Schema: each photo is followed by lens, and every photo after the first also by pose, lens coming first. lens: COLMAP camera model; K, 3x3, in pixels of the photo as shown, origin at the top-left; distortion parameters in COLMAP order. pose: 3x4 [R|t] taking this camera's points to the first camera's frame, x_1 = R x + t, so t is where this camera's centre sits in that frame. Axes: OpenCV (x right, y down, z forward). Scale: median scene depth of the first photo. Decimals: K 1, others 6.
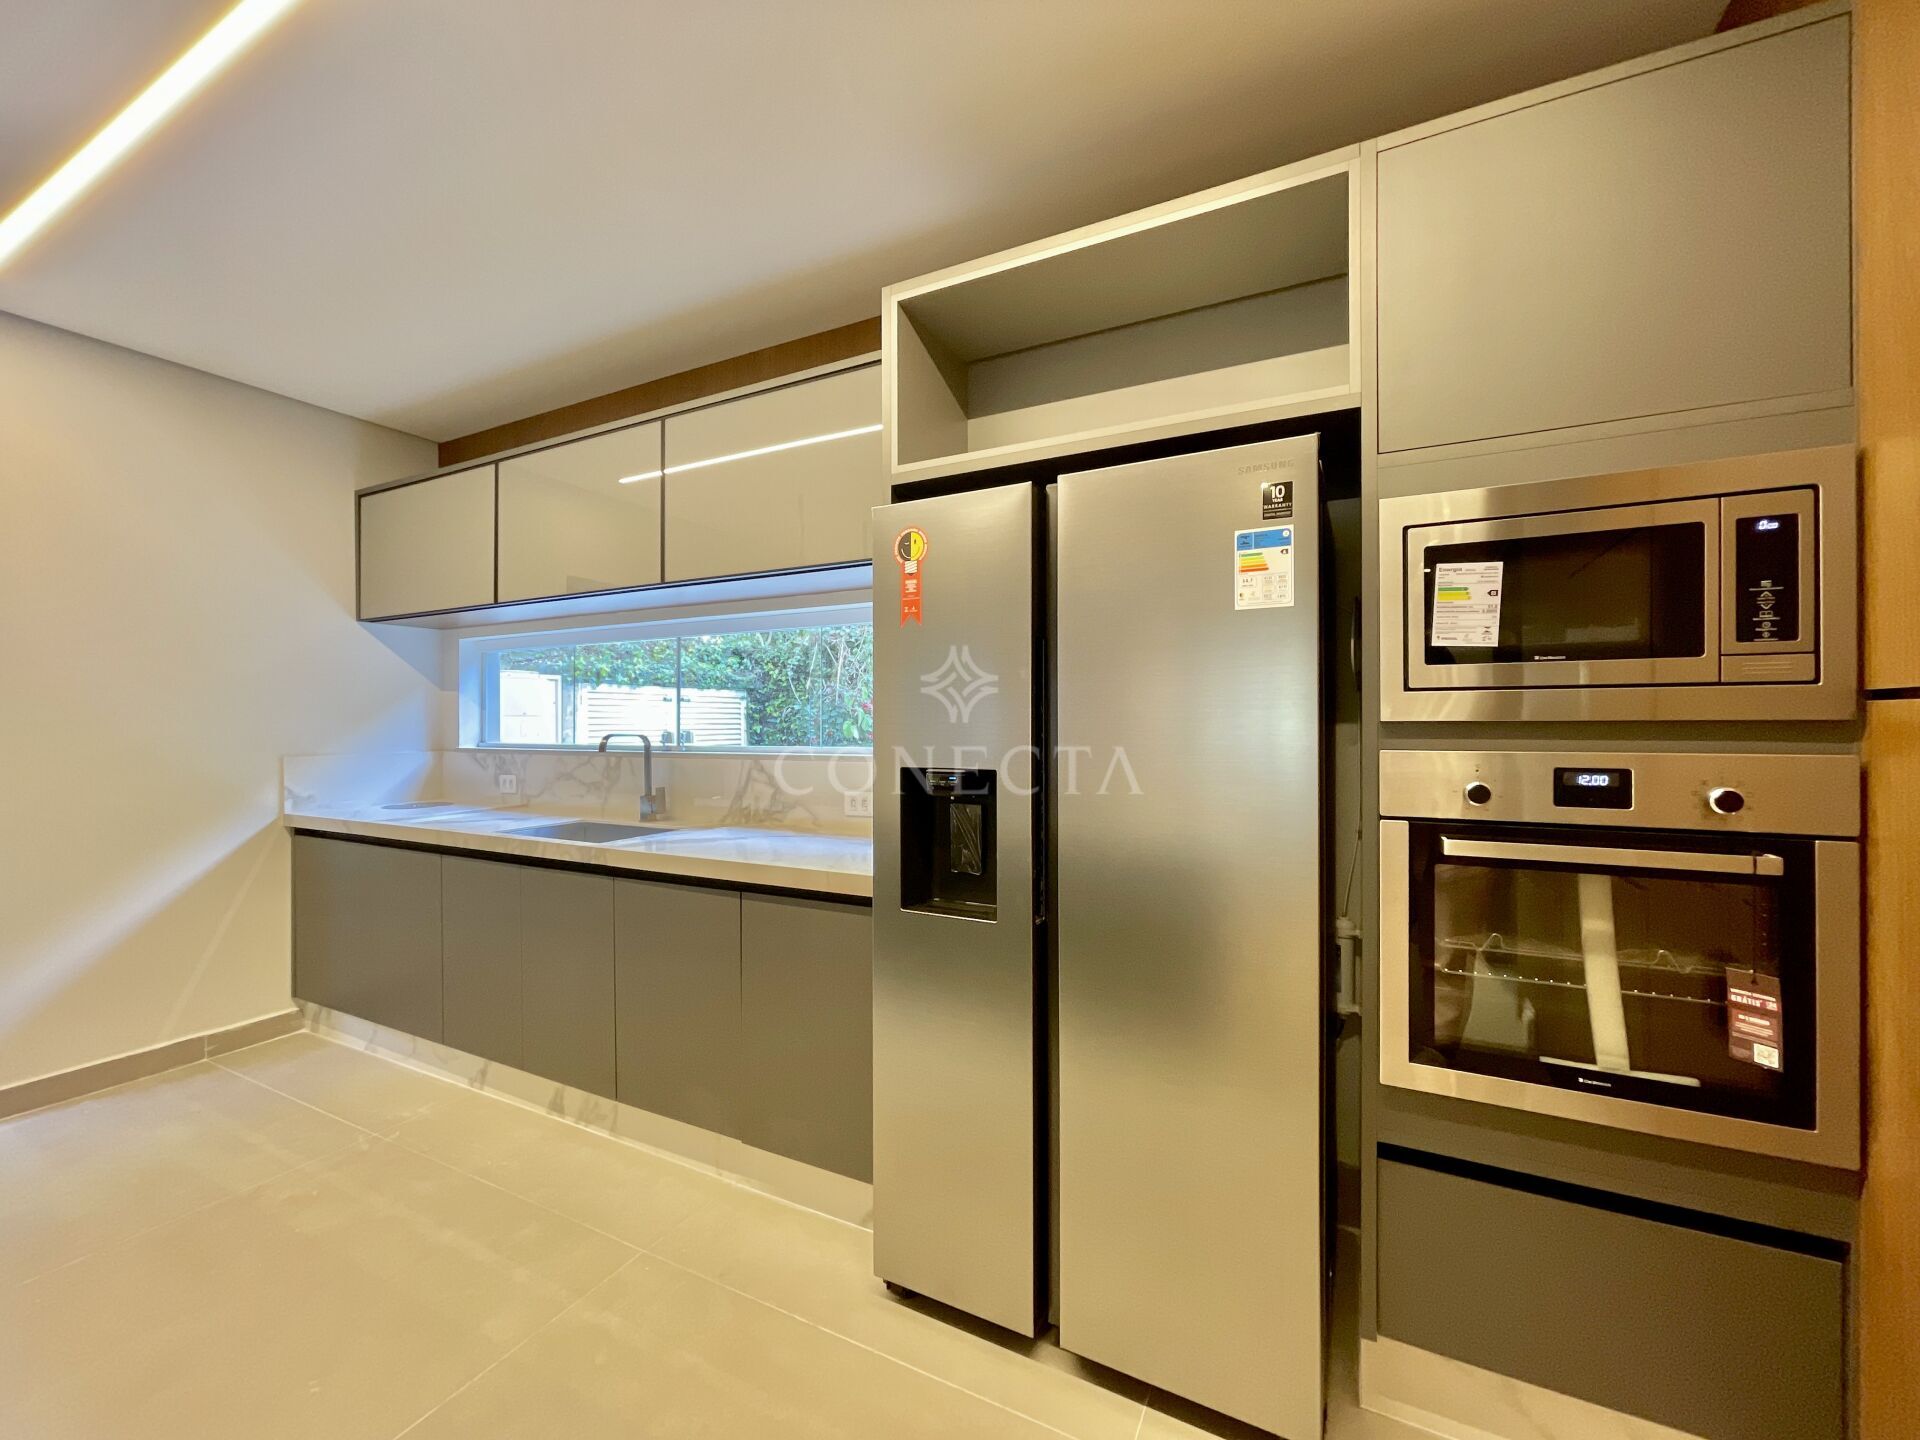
lens RADIAL K [[776.4, 0, 960.0], [0, 776.4, 720.0], [0, 0, 1]] dist [-0.001108, -0.000100]
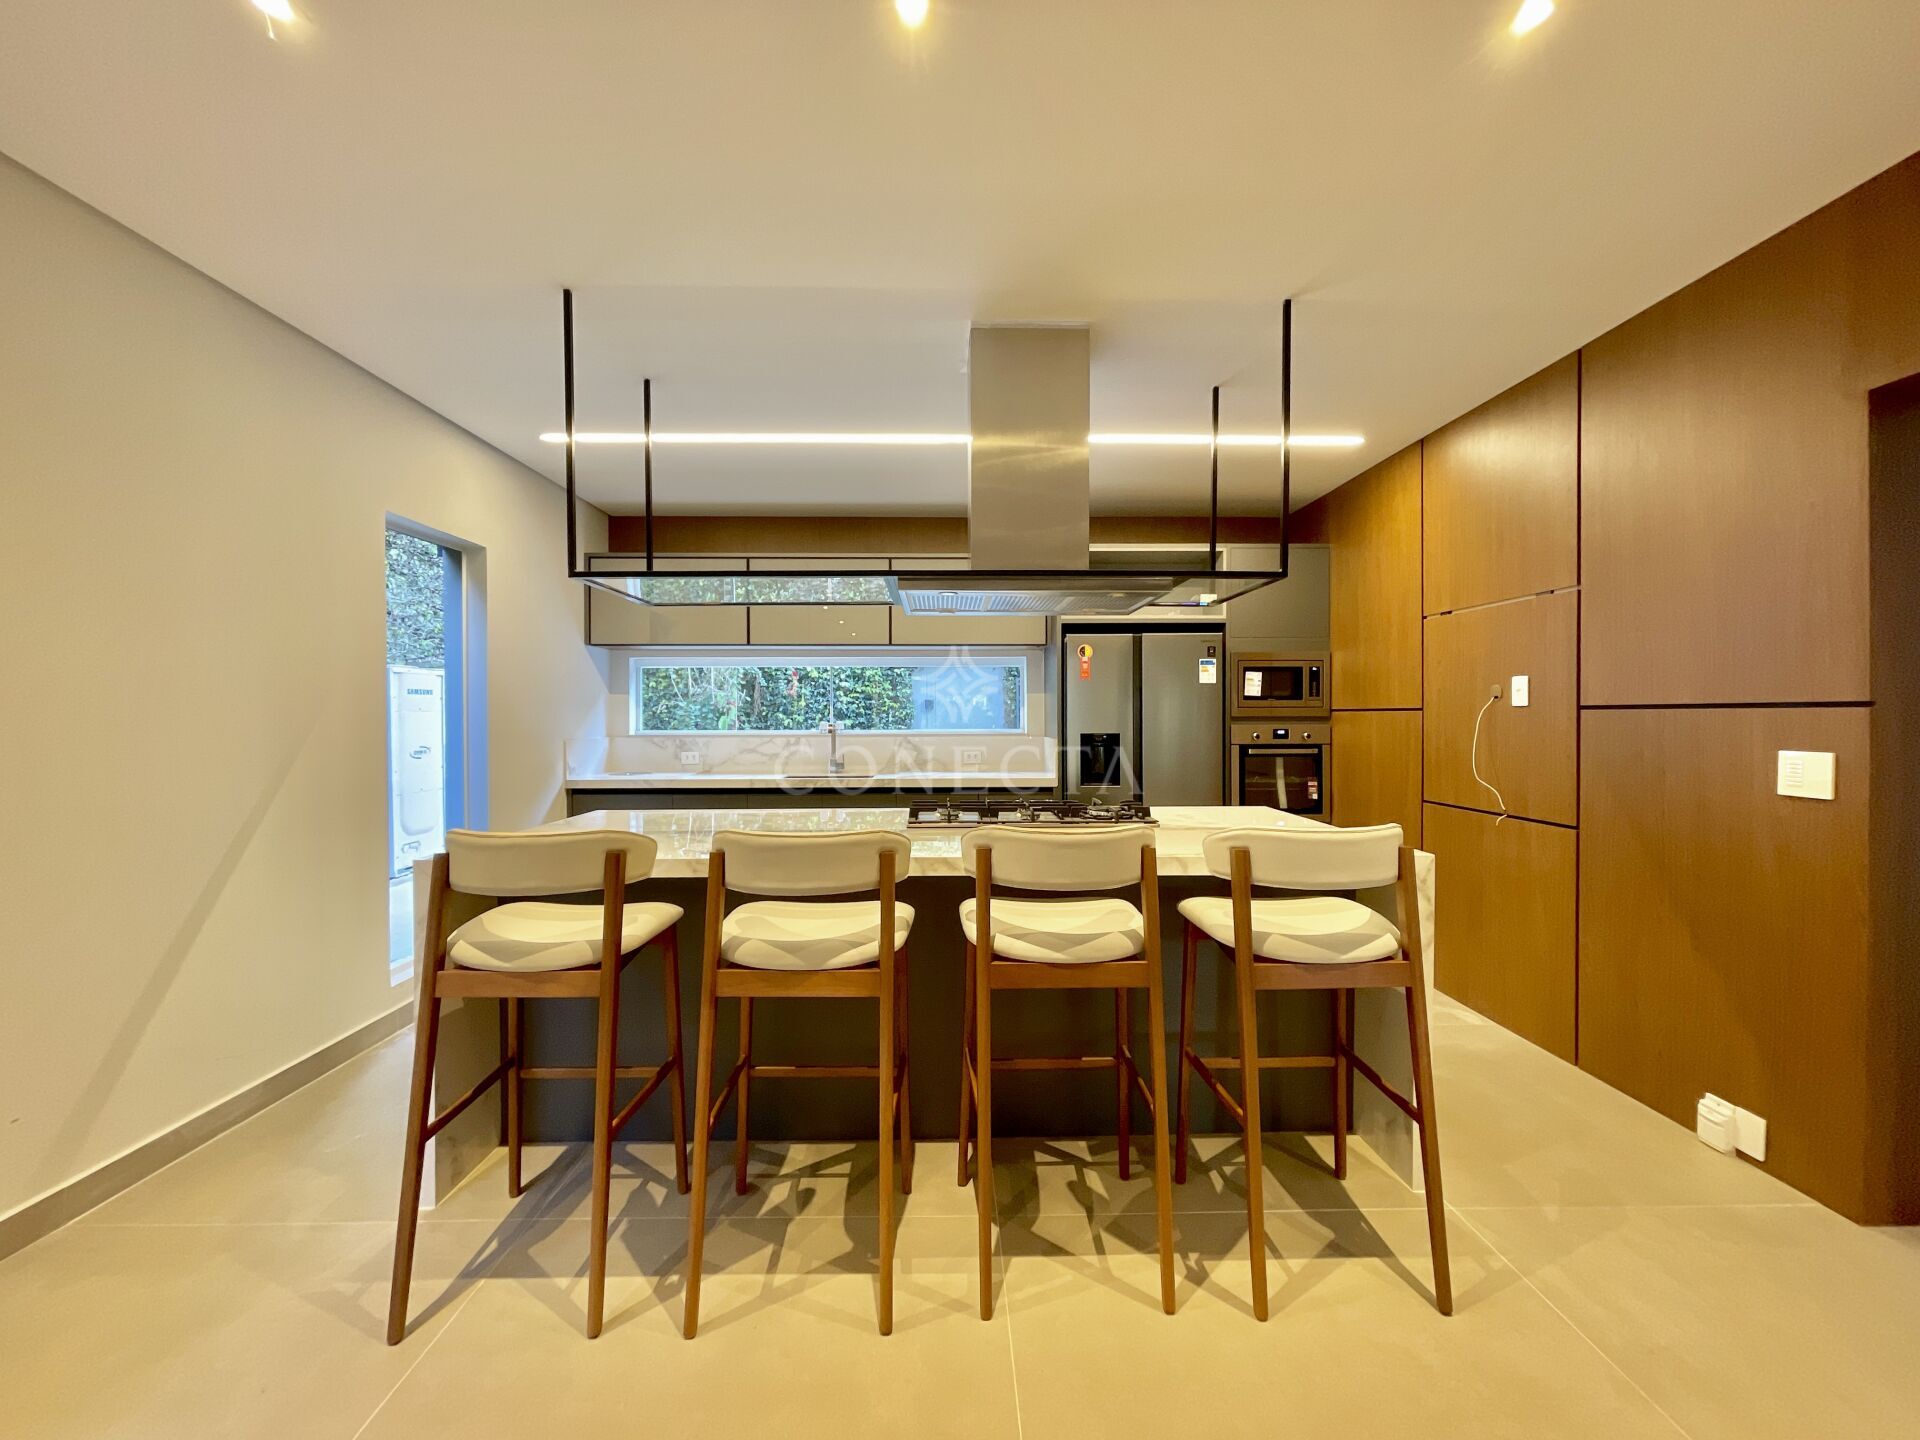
lens RADIAL K [[776.4, 0, 960.0], [0, 776.4, 720.0], [0, 0, 1]] dist [-0.001108, -0.000100]
pose [[0.881658, -0.000334, 0.471890, -2.318864], [-0.001800, 0.999990, 0.004071, 0.005814], [-0.471886, -0.004439, 0.881648, -1.579108]]
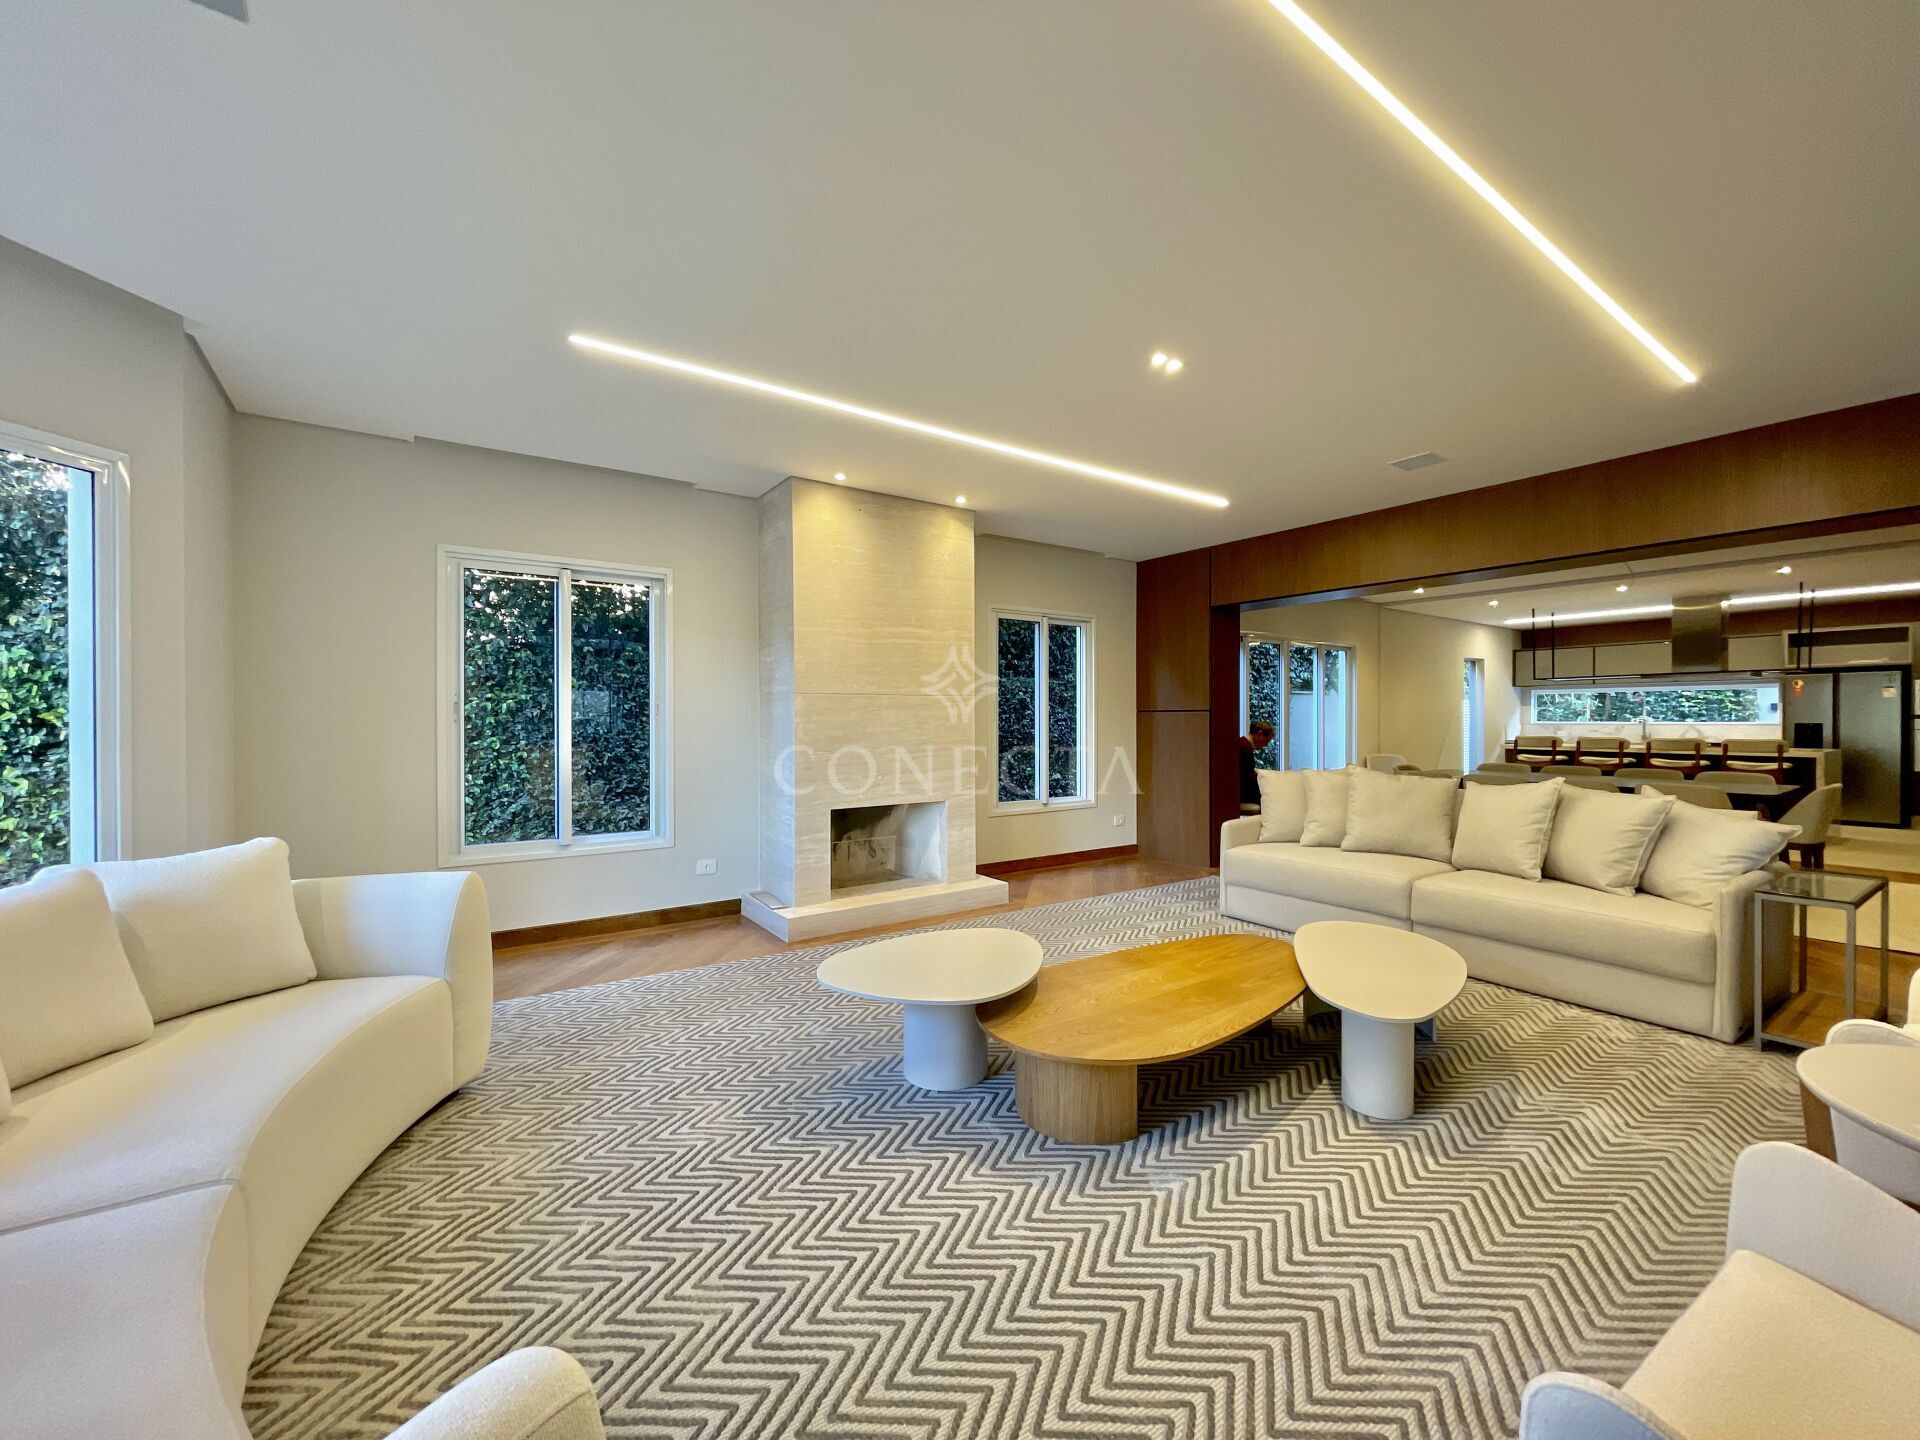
lens RADIAL K [[767.0, 0, 960.0], [0, 767.0, 720.0], [0, 0, 1]] dist [0.000812, -0.000056]
pose [[0.885657, 0.001835, -0.464336, -3.779637], [-0.000961, 0.999997, 0.002120, 0.045581], [0.464339, -0.001431, 0.885656, -8.824361]]
